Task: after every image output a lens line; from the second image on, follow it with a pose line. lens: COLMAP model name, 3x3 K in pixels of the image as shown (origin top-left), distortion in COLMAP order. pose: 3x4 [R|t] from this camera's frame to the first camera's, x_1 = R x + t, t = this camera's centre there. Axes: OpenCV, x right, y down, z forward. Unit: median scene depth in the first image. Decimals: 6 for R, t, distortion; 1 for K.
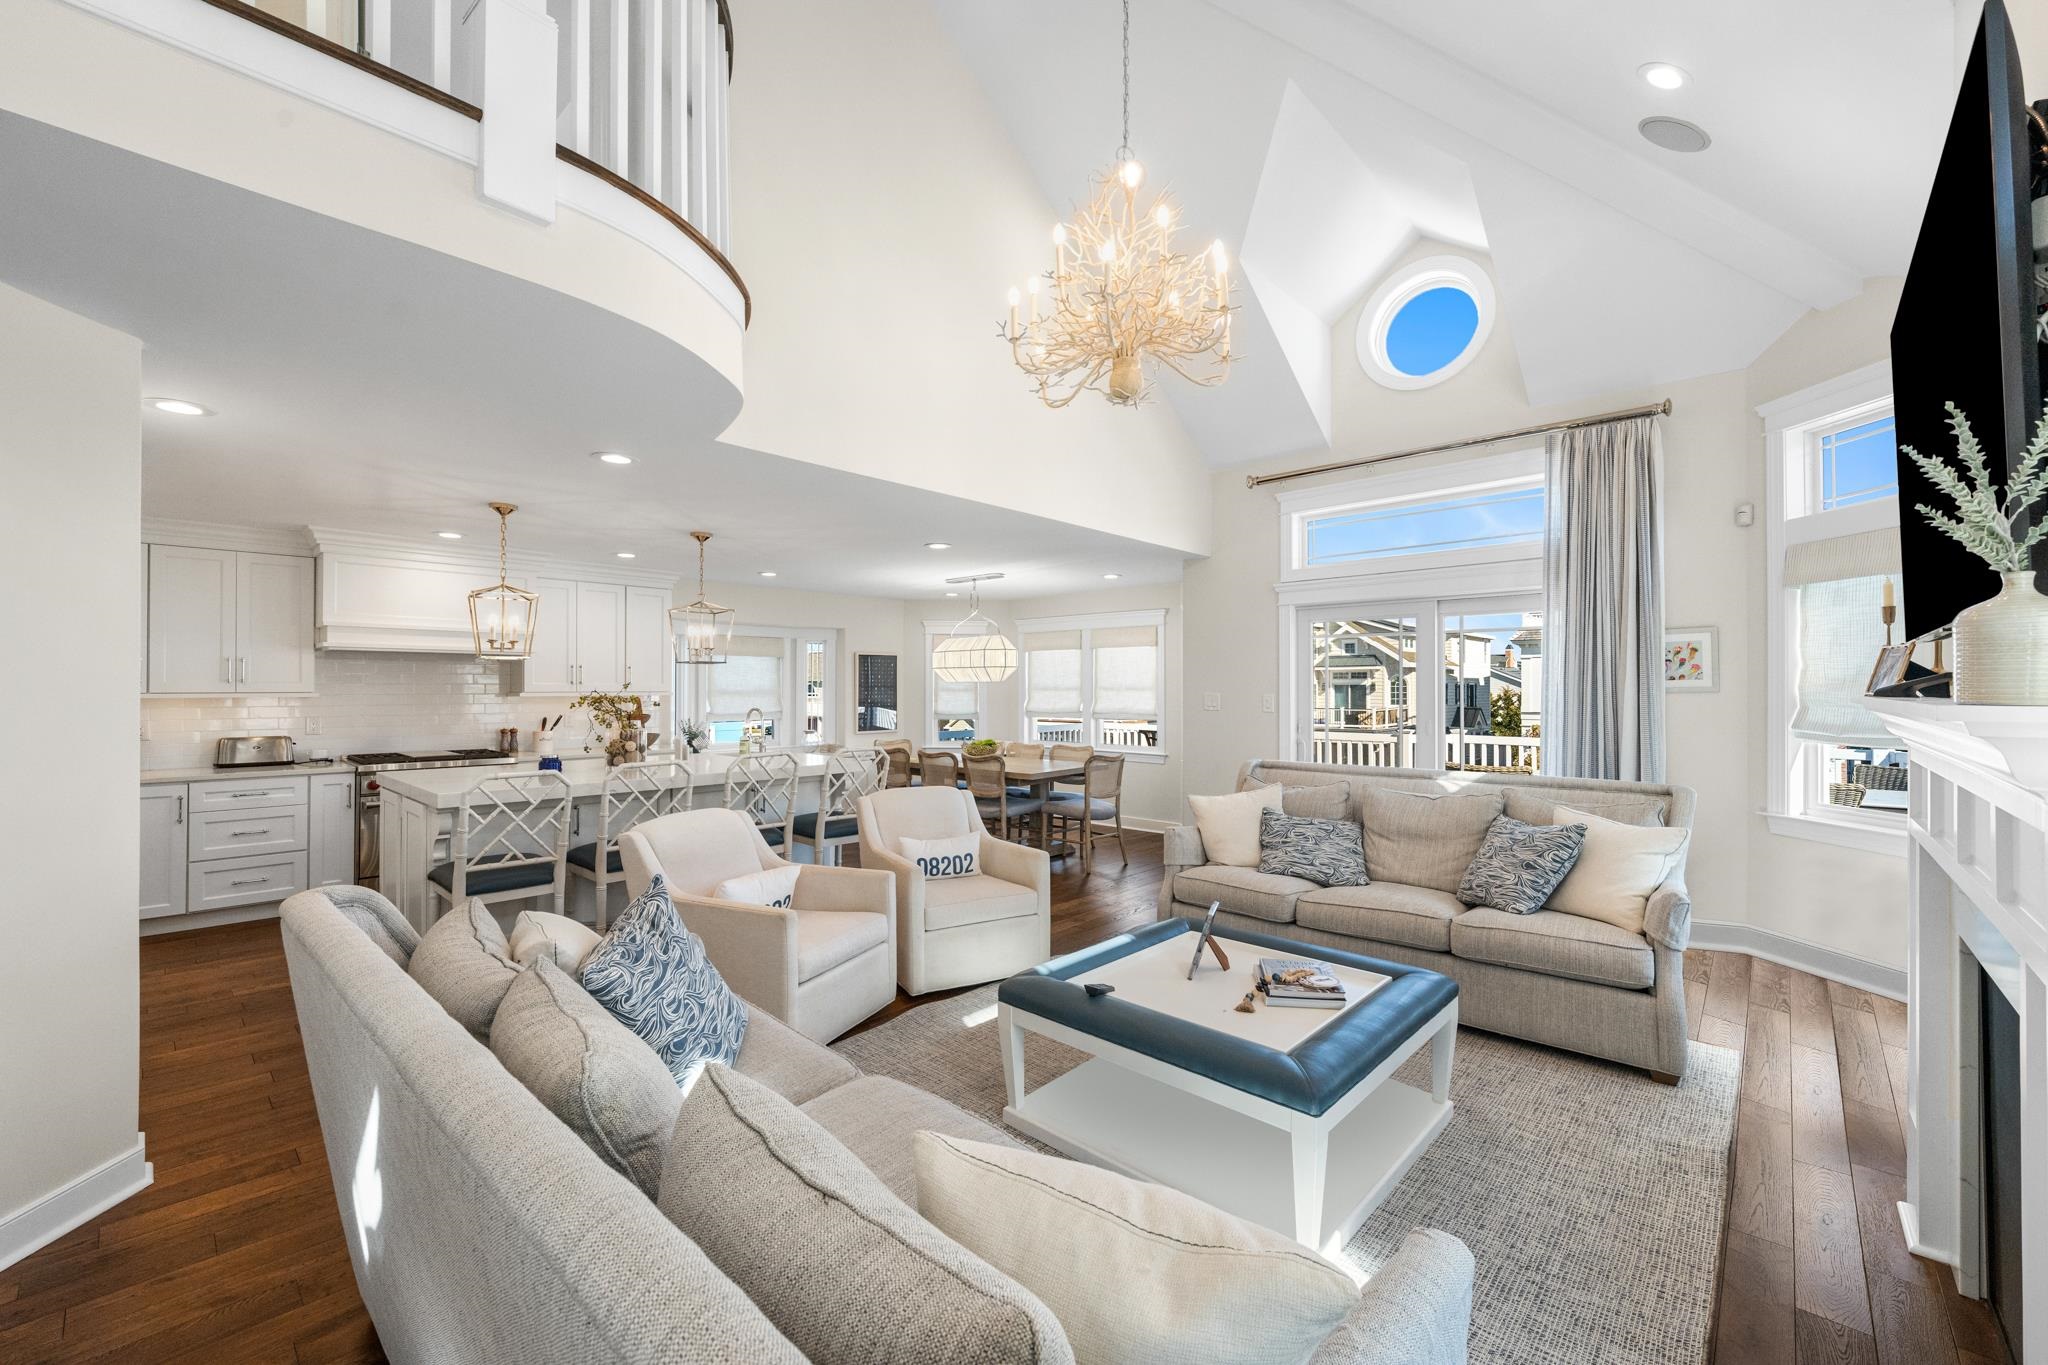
lens RADIAL K [[821.5, 0, 1024.0], [0, 821.5, 682.5], [0, 0, 1]] dist [-0.000945, -0.000135]
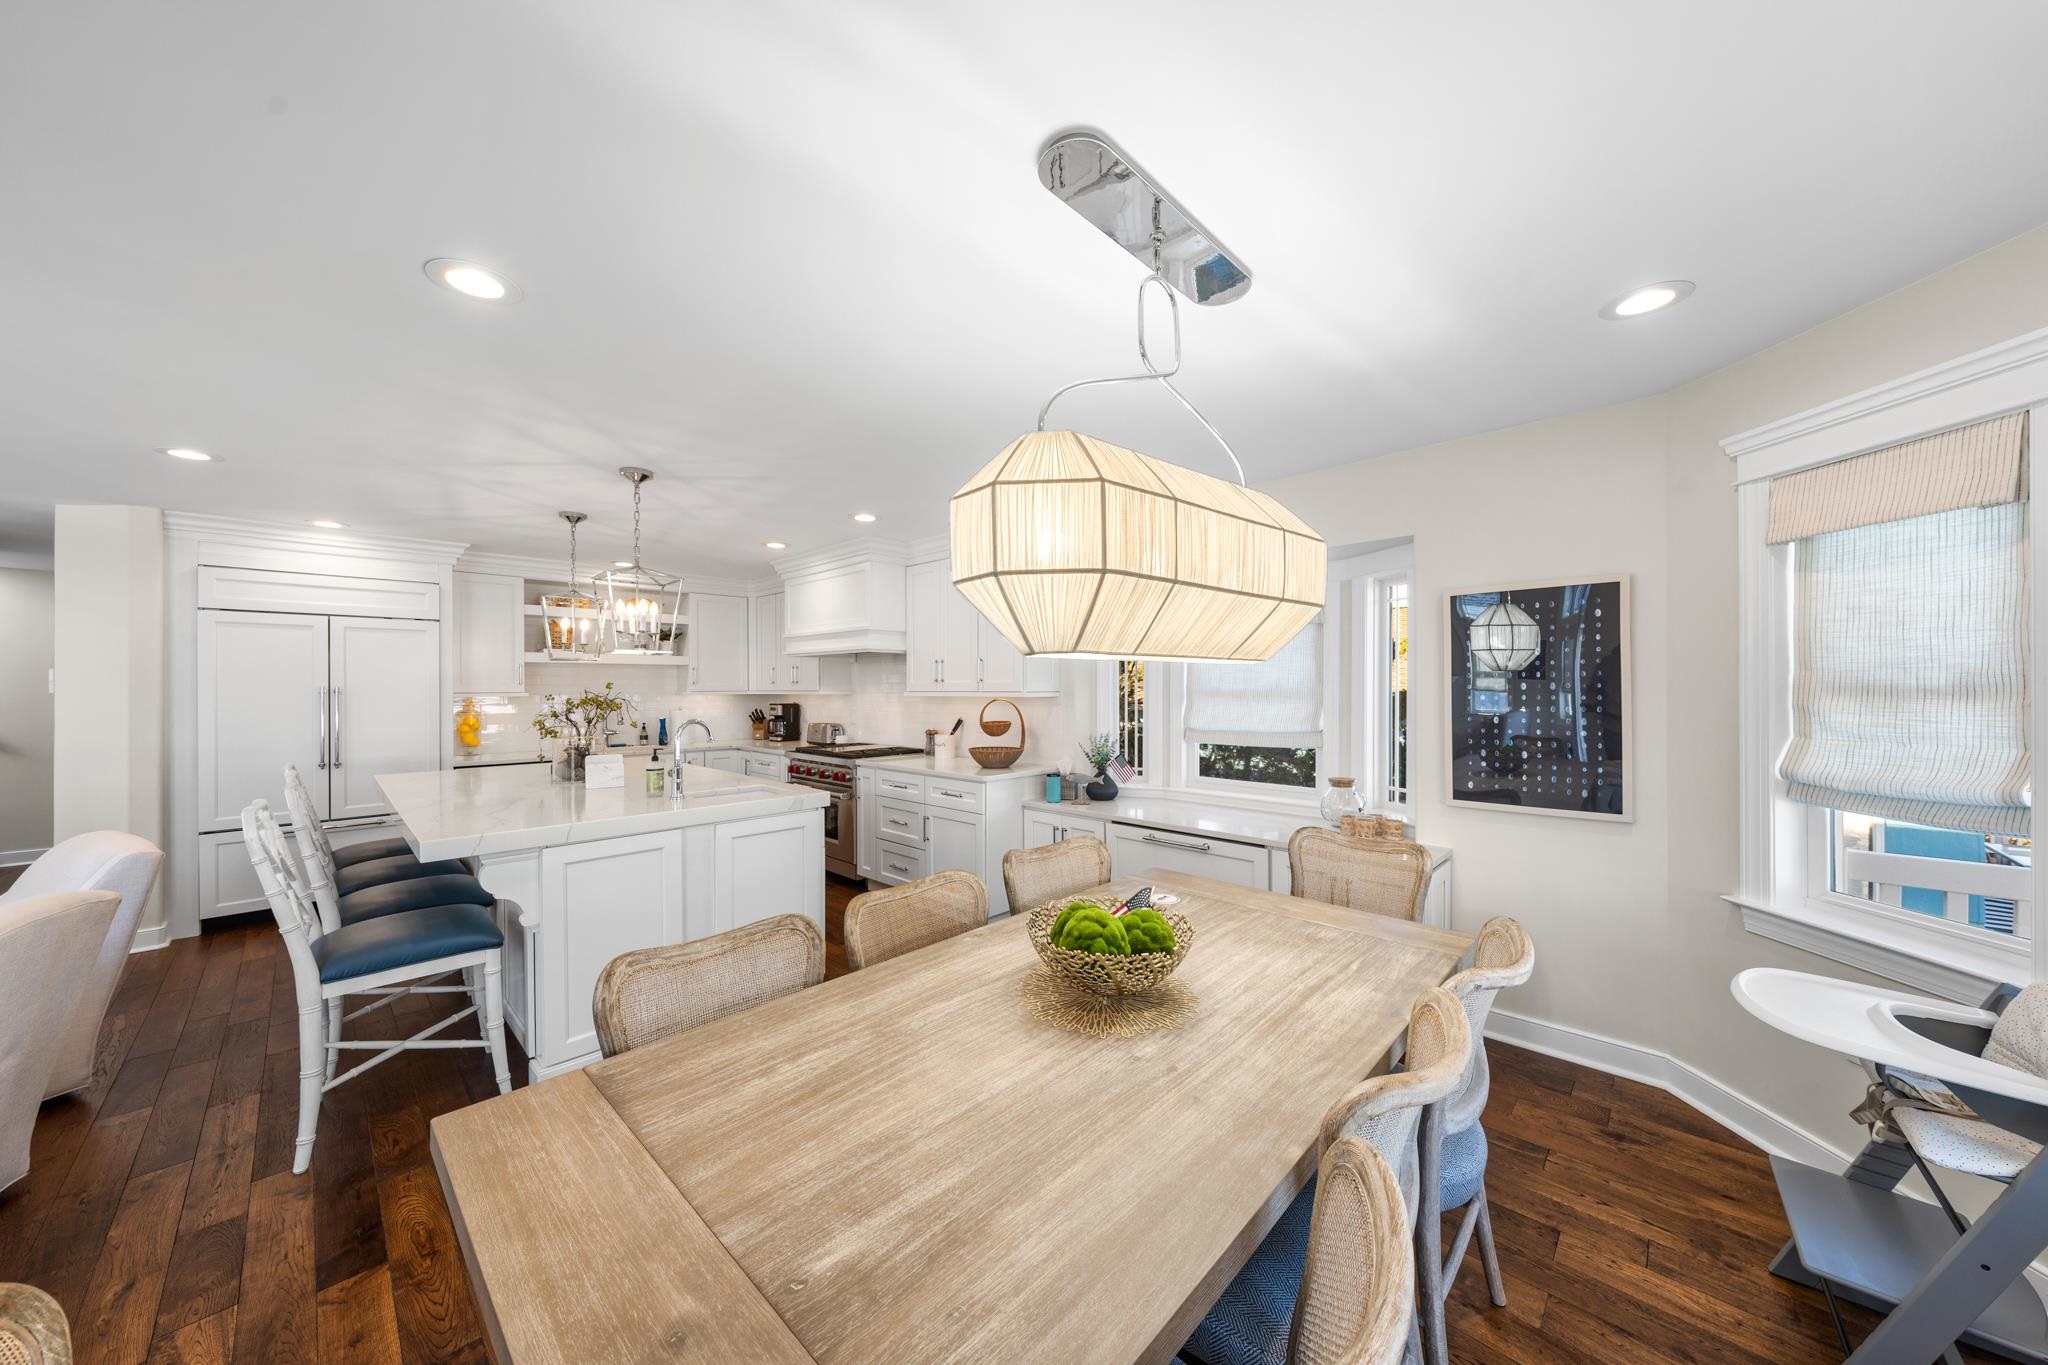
lens RADIAL K [[701.8, 0, 1034.9], [0, 701.8, 692.9], [0, 0, 1]] dist [-0.000626, 0.000012]
pose [[-0.018811, 0.009916, -0.999774, 0.208597], [0.010864, 0.999894, 0.009713, 0.008100], [0.999764, -0.010679, -0.018916, 1.319289]]
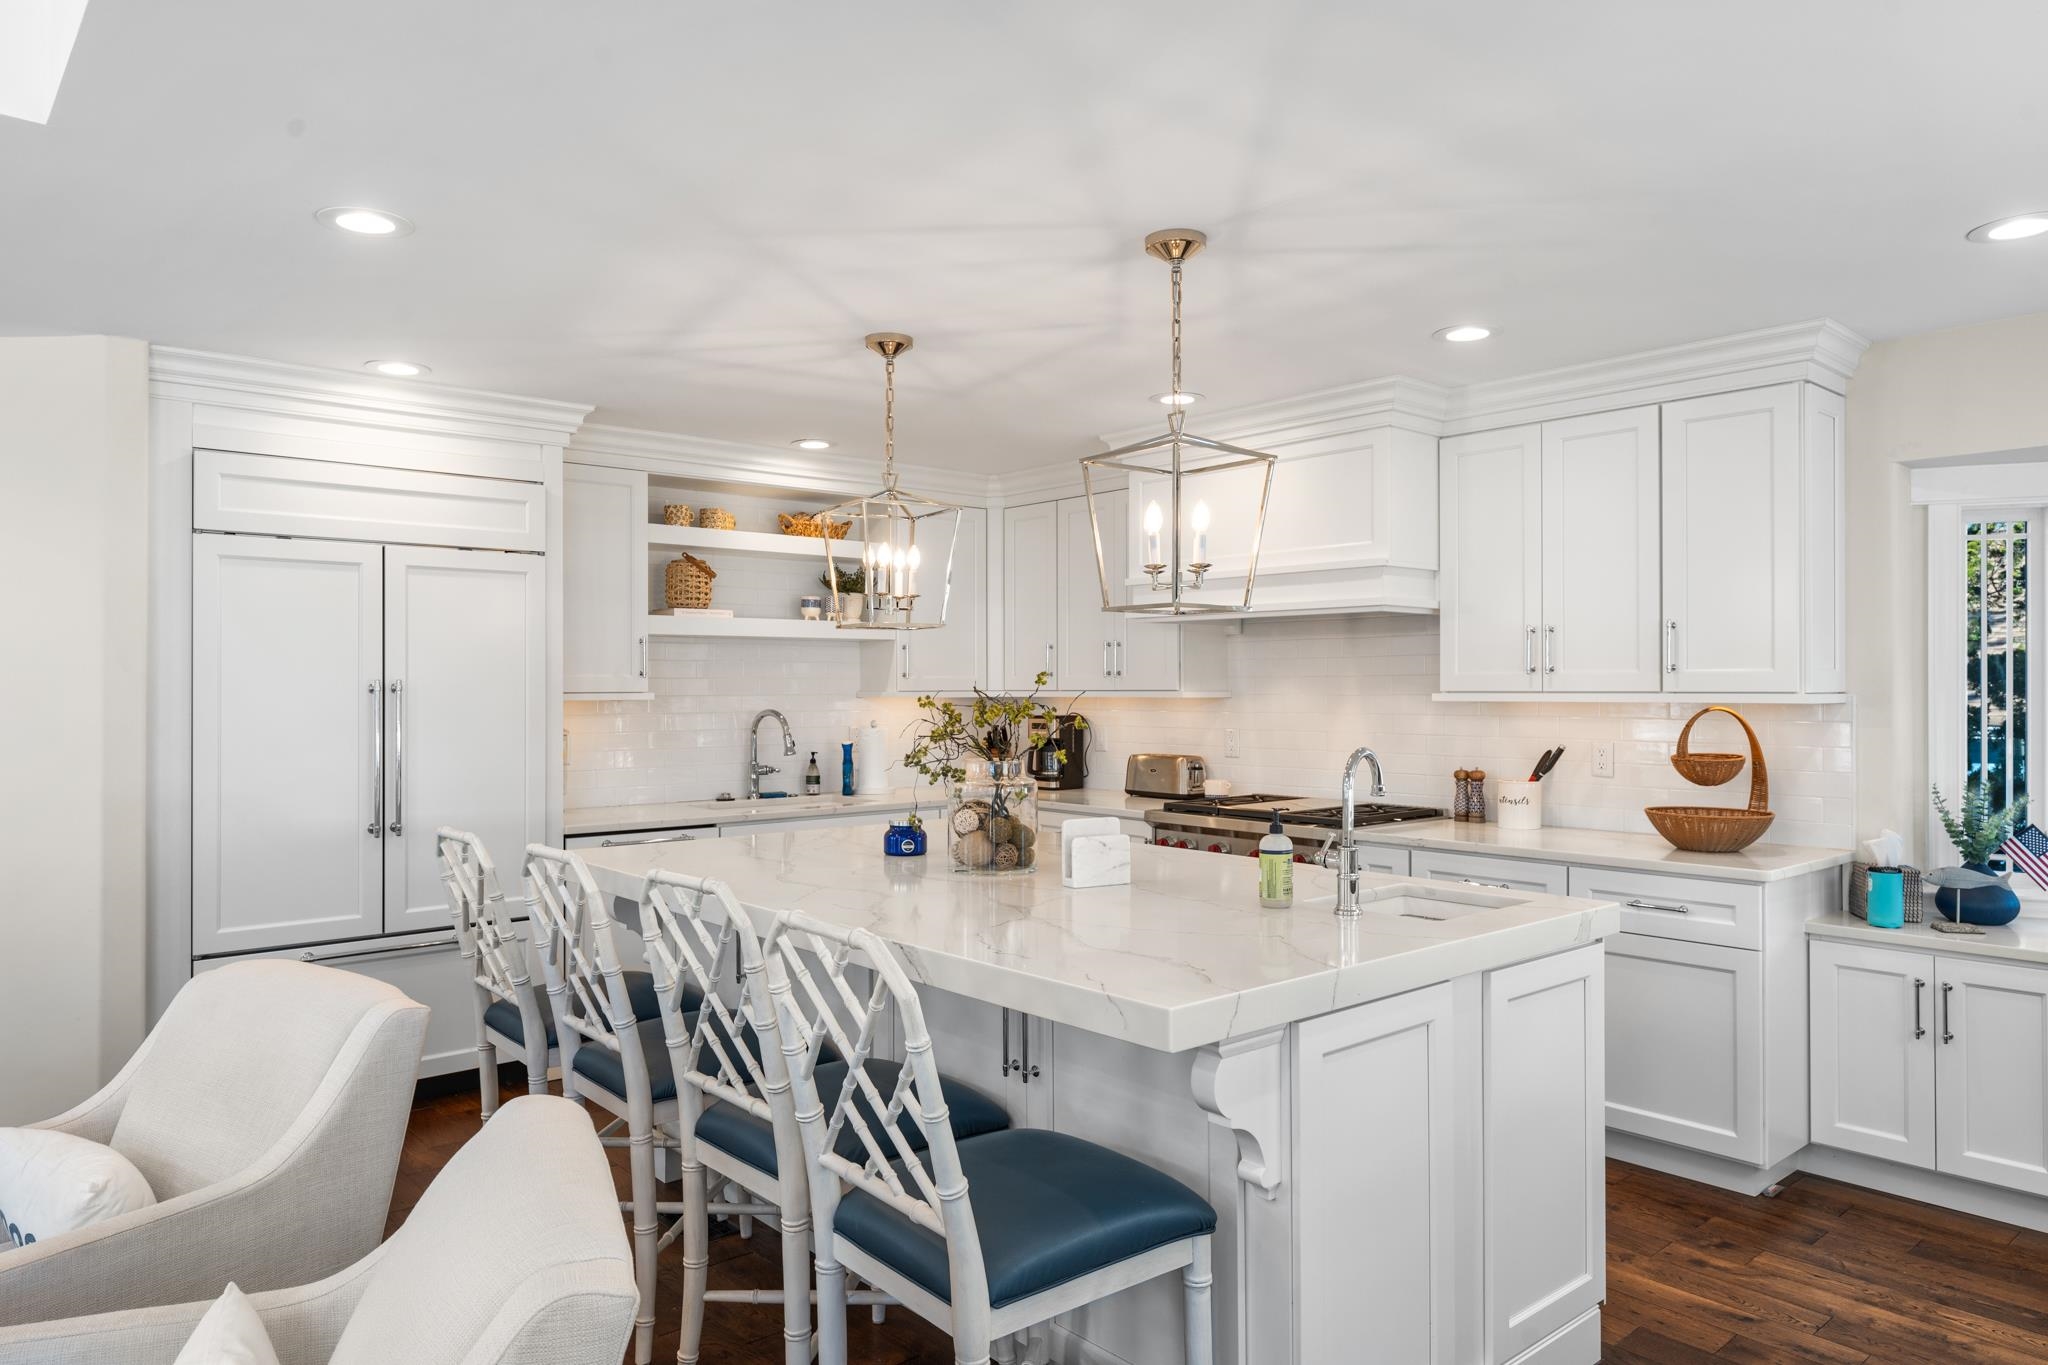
lens RADIAL K [[1339.0, 0, 1033.1], [0, 1339.0, 678.3], [0, 0, 1]] dist [0.010386, 0.001500]
pose [[-0.109421, -0.003782, -0.993988, 0.176778], [0.009741, 0.999941, -0.004877, 0.006739], [0.993948, -0.010216, -0.109378, 0.973712]]
